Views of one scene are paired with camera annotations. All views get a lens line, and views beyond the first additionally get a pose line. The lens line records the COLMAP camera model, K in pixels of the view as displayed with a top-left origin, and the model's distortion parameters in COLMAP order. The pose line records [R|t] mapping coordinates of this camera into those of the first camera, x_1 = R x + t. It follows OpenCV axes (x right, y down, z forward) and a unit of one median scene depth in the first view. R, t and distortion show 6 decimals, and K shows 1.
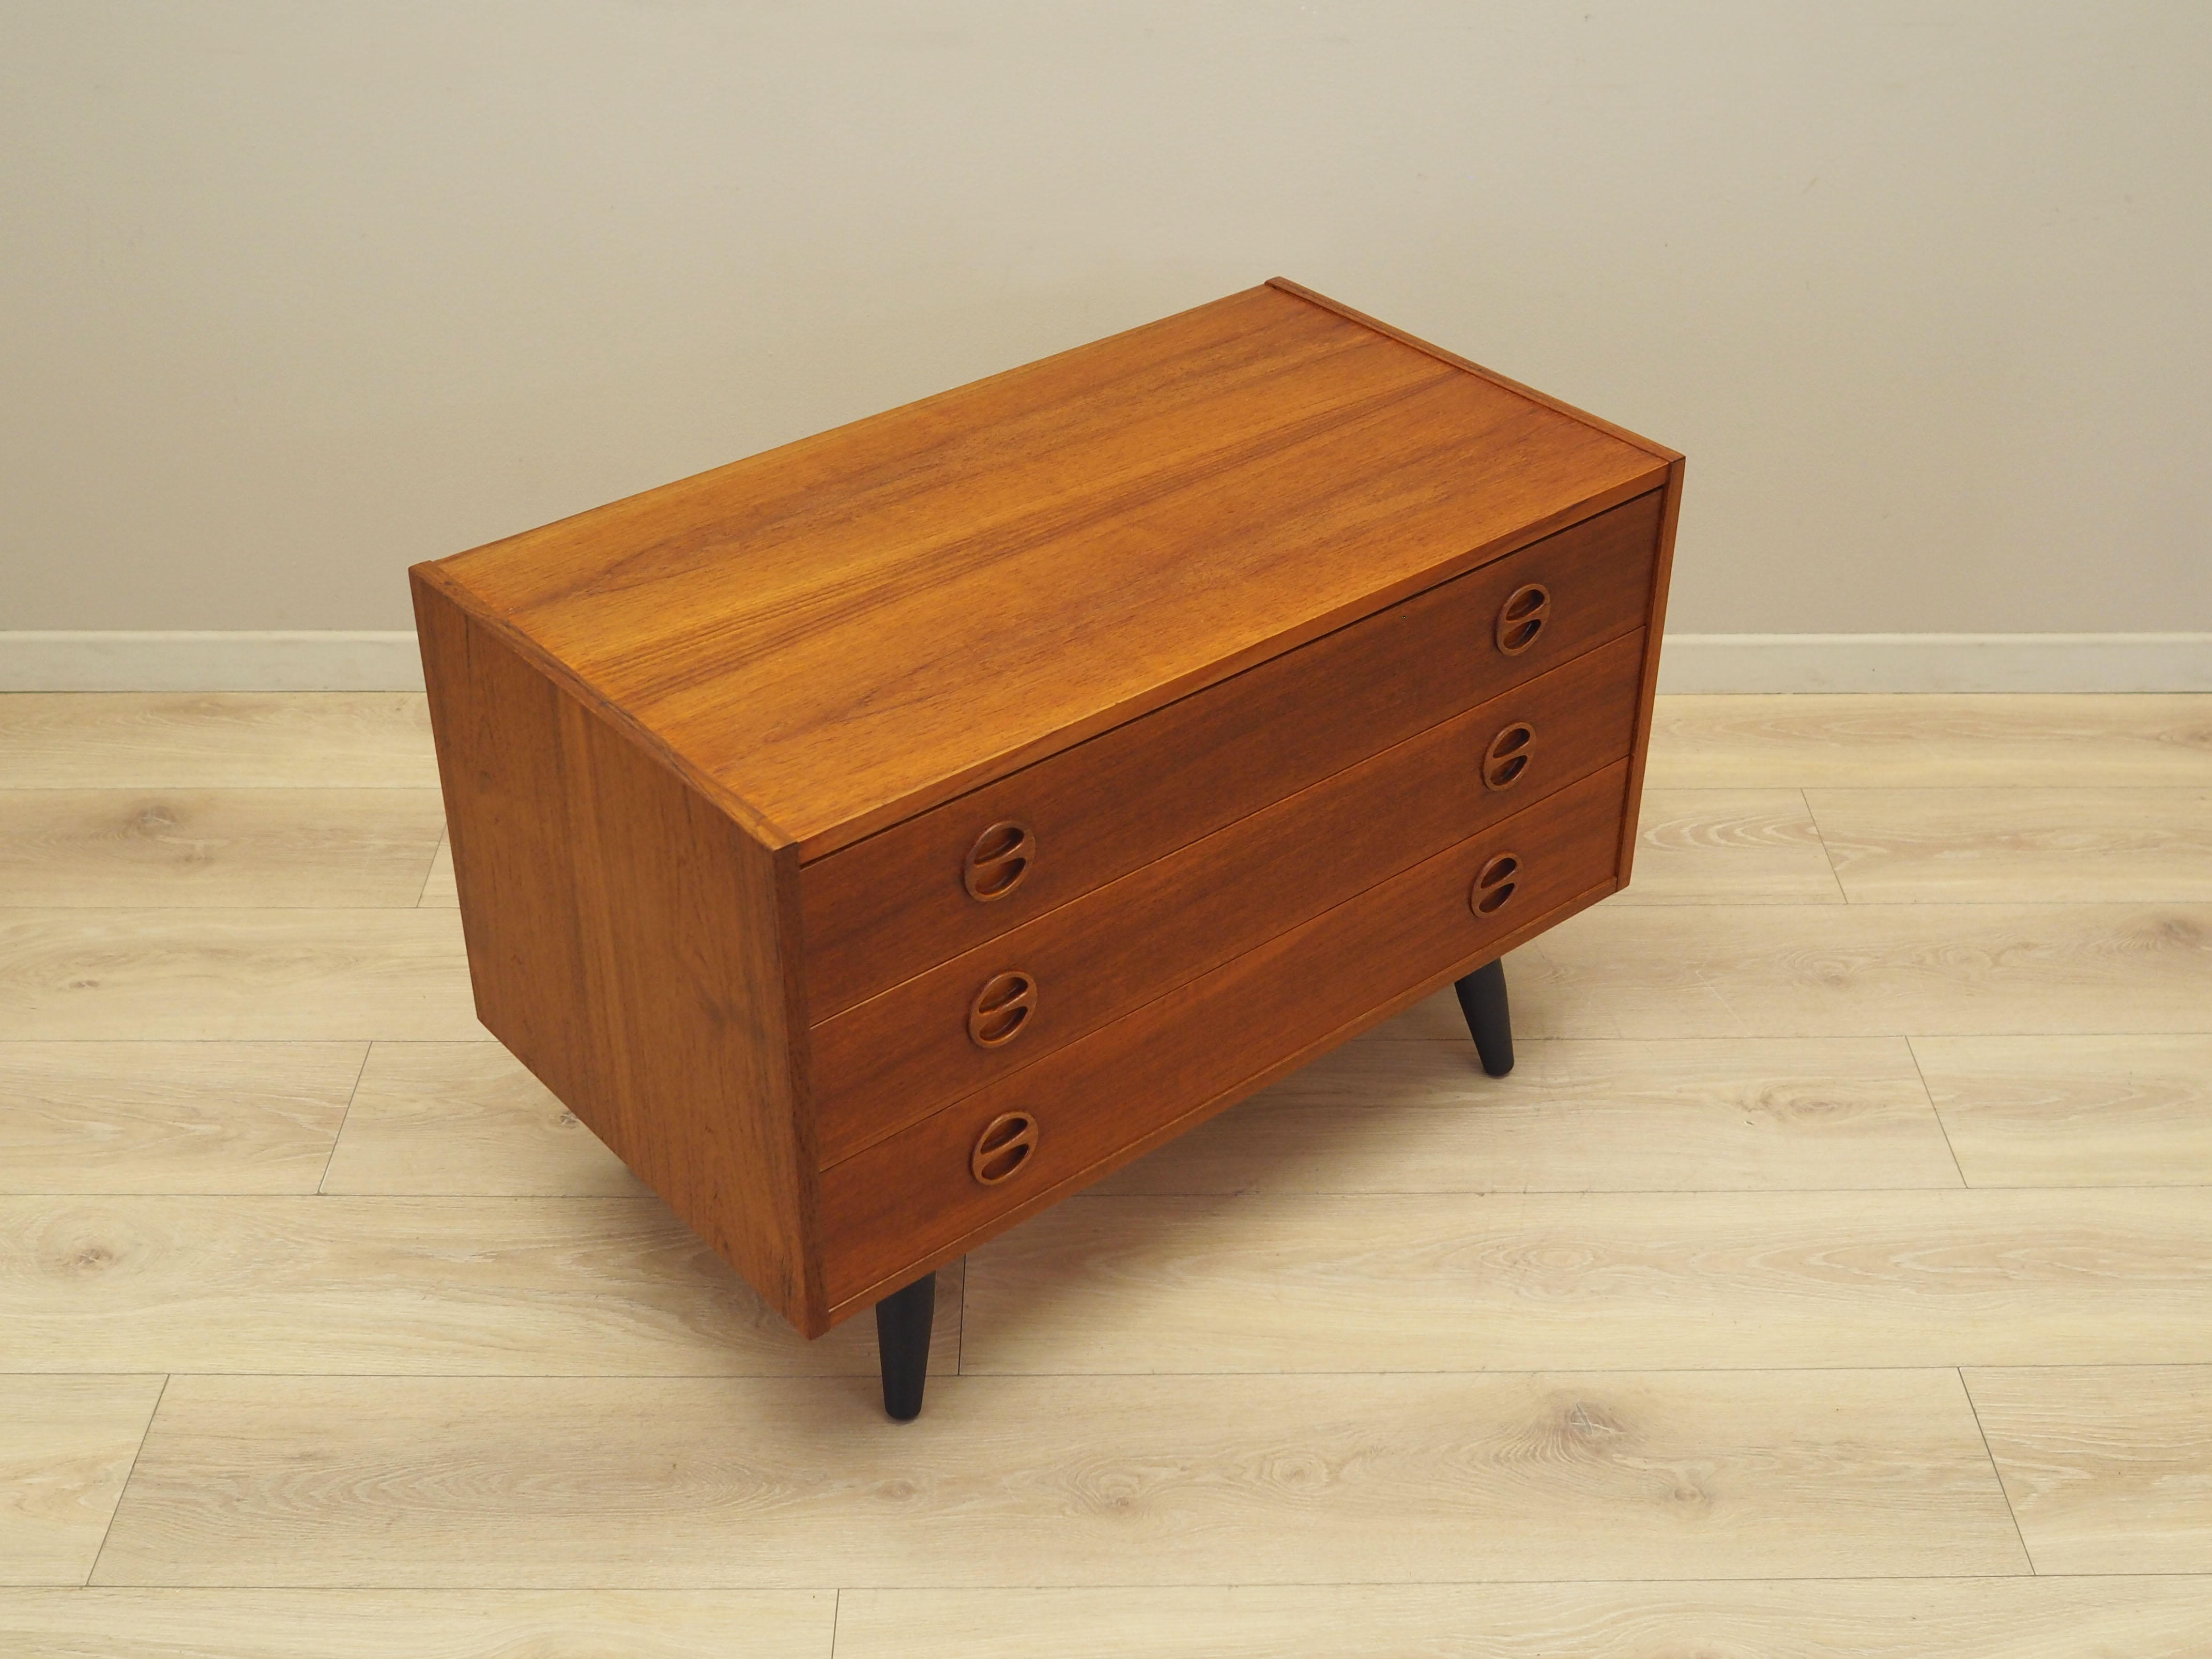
lens RADIAL K [[2187.7, 0, 1099.0], [0, 2187.7, 840.6], [0, 0, 1]] dist [-0.026446, -0.002529]
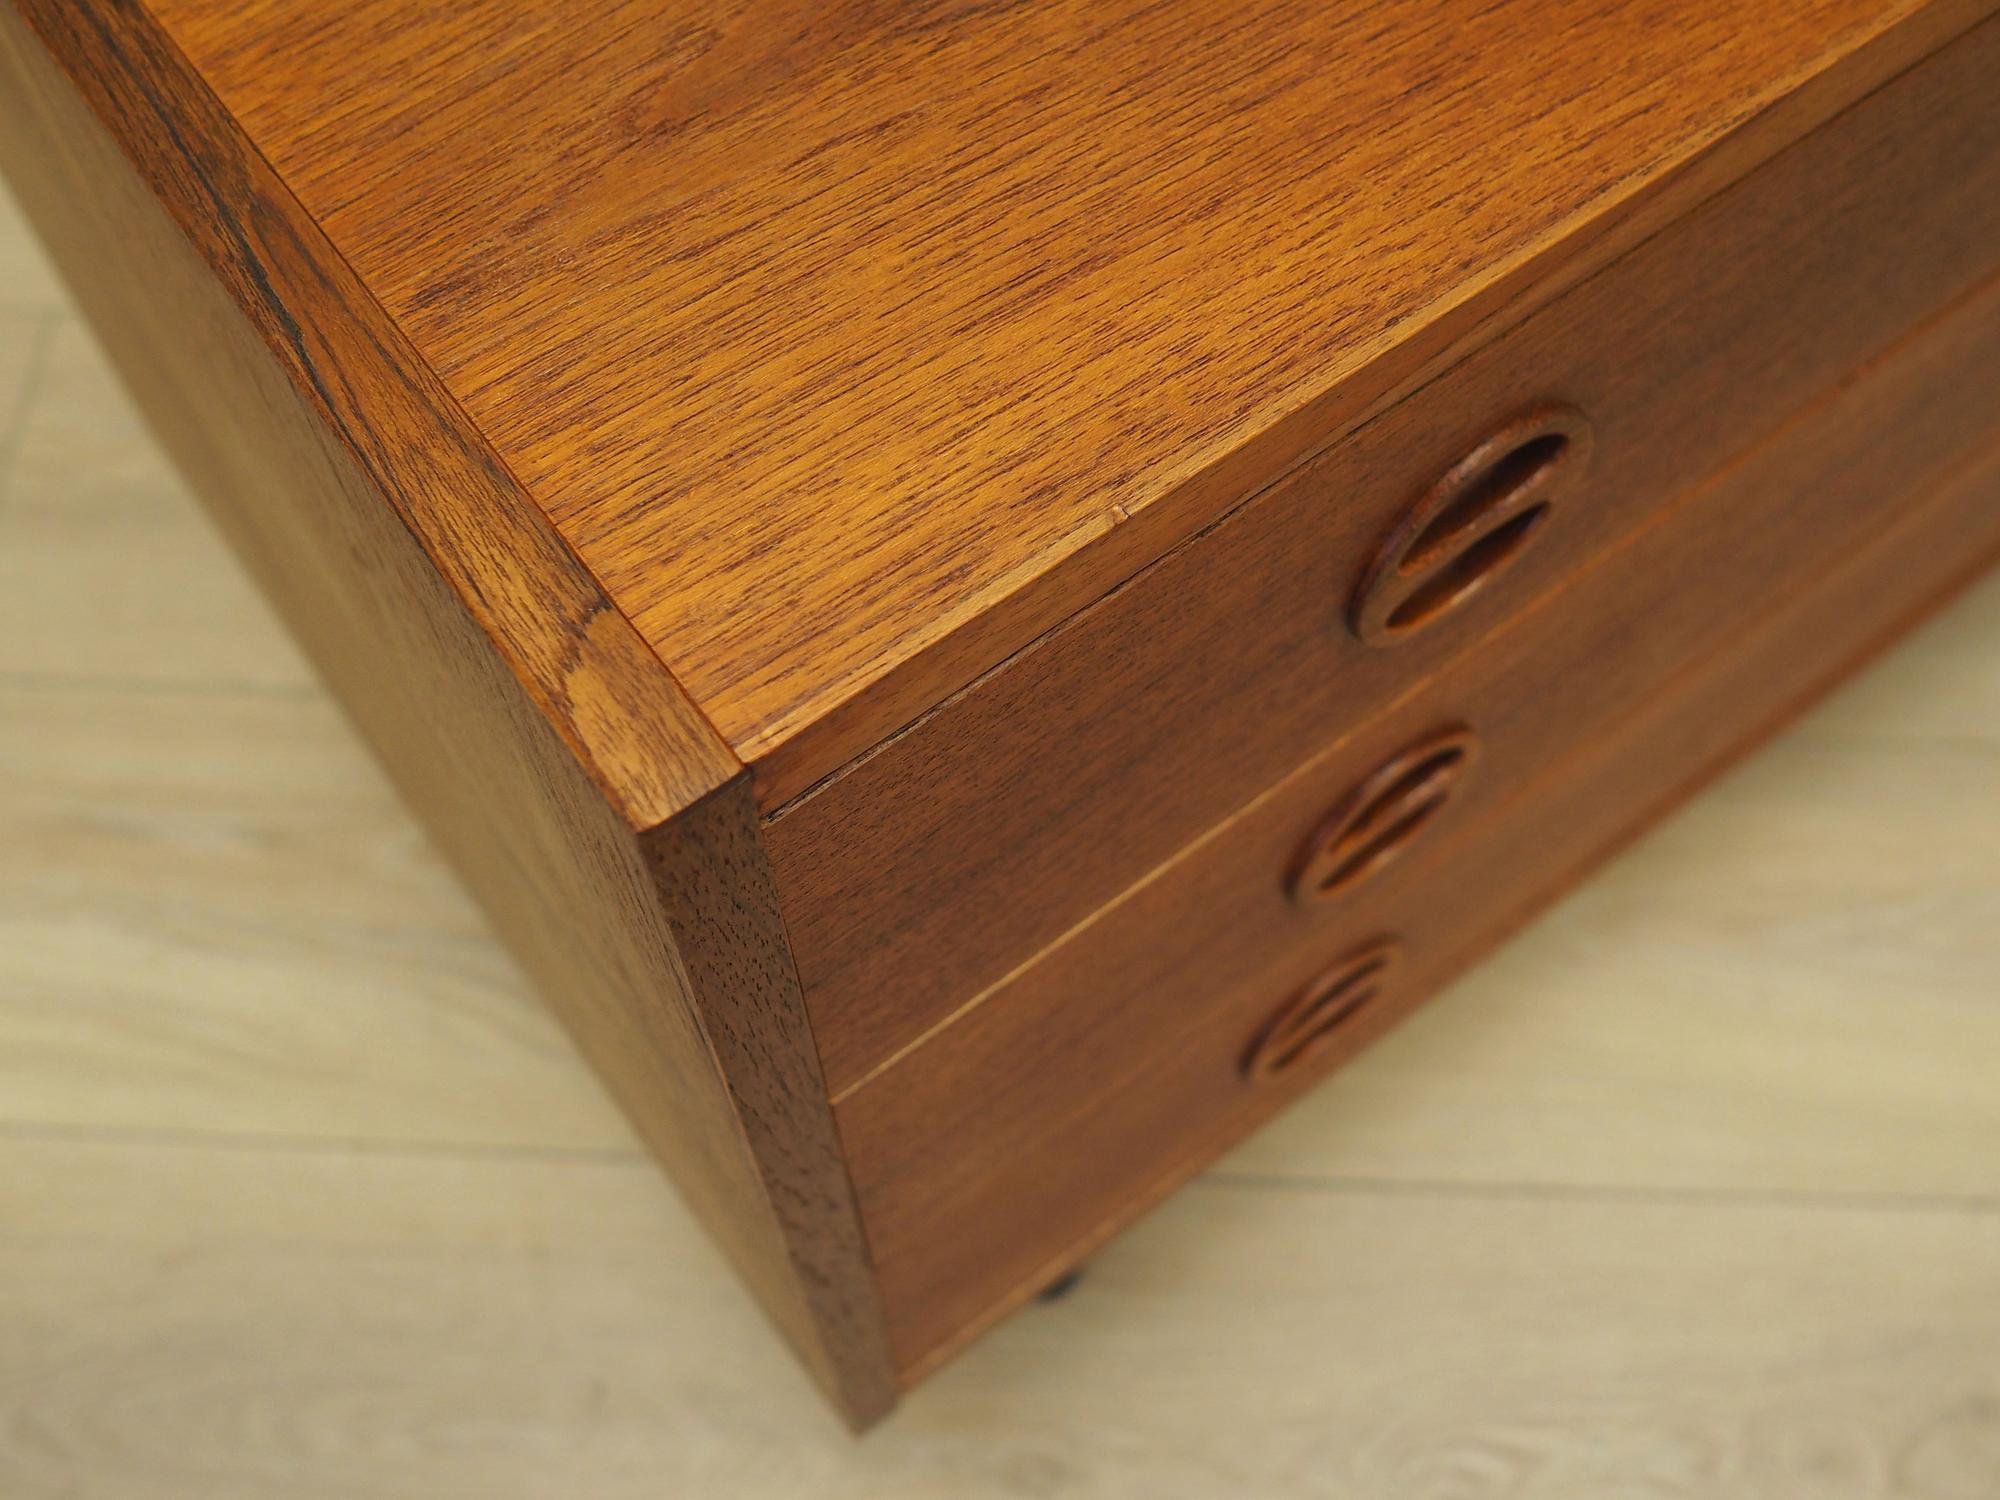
lens RADIAL K [[2164.5, 0, 1076.2], [0, 2164.5, 745.9], [0, 0, 1]] dist [-0.021281, -0.014886]
pose [[0.998974, 0.037511, -0.025369, -0.090869], [-0.021939, 0.890975, 0.453522, -0.094897], [0.039615, -0.452500, 0.890884, 0.739661]]
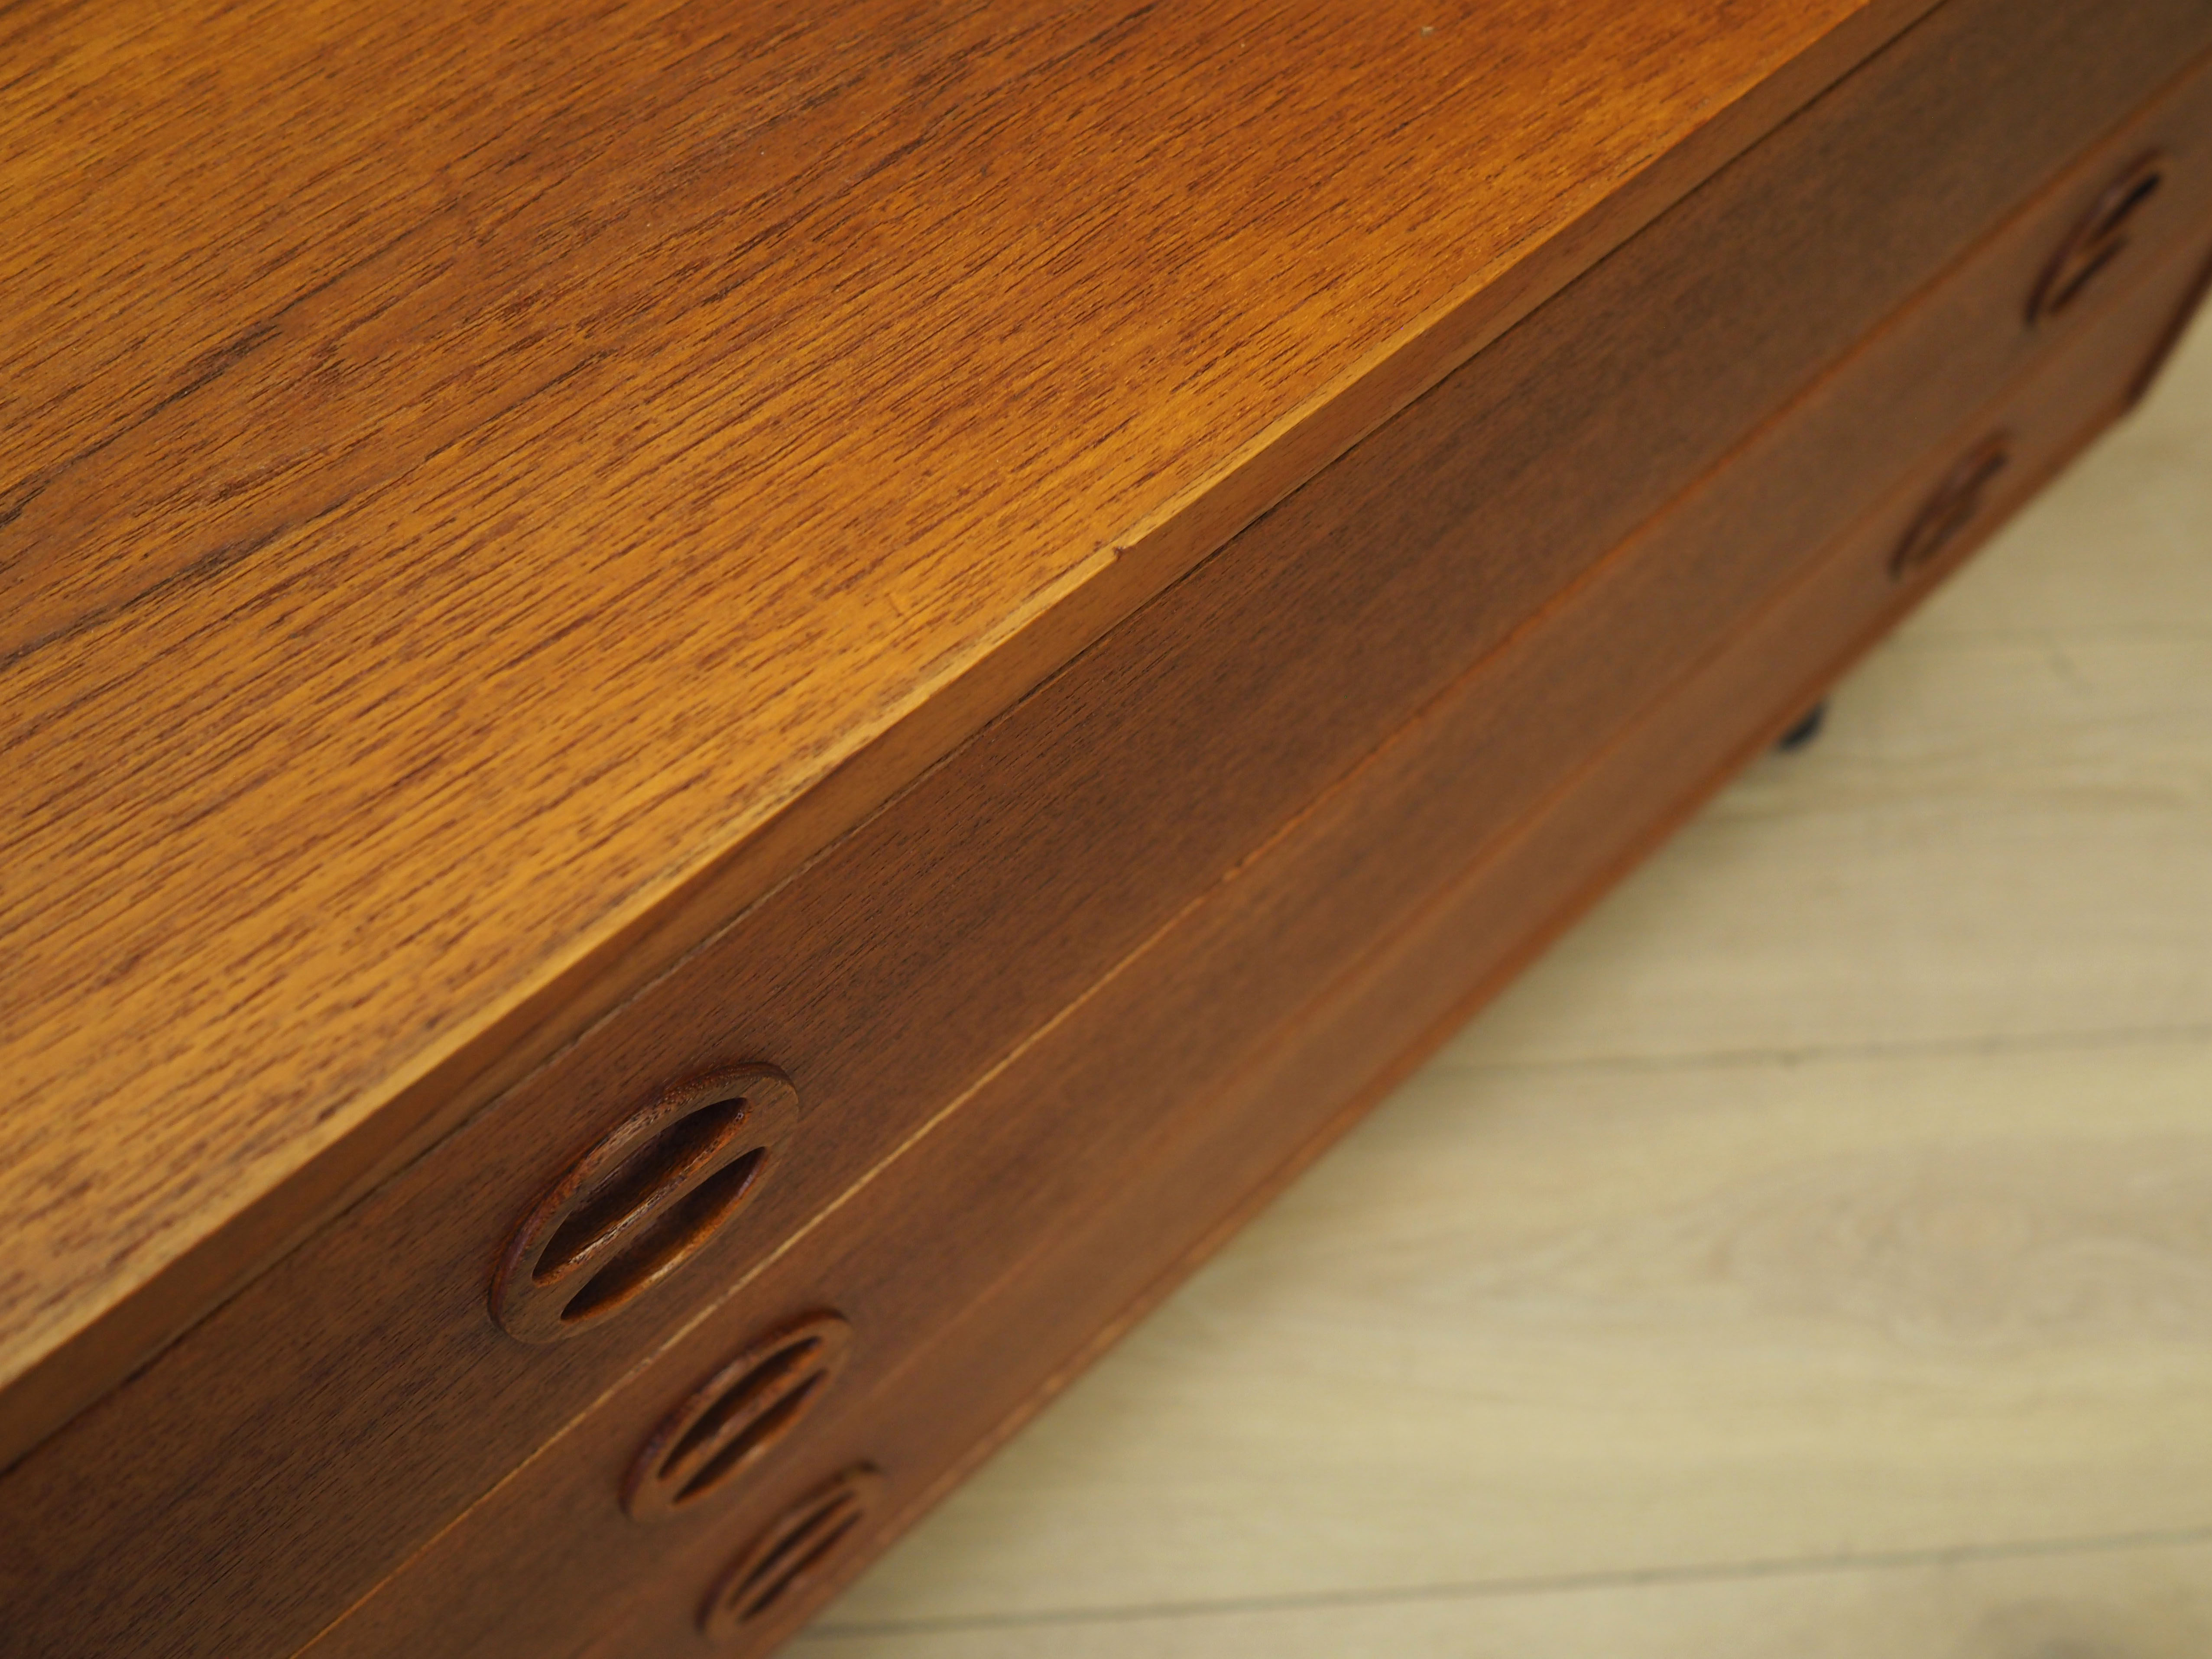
lens RADIAL K [[2187.4, 0, 1099.0], [0, 2187.4, 840.6], [0, 0, 1]] dist [-0.026446, -0.002529]
pose [[0.998046, -0.040546, 0.047536, -0.005659], [0.017085, 0.908944, 0.416569, -0.130059], [-0.060098, -0.414943, 0.907861, 0.802754]]
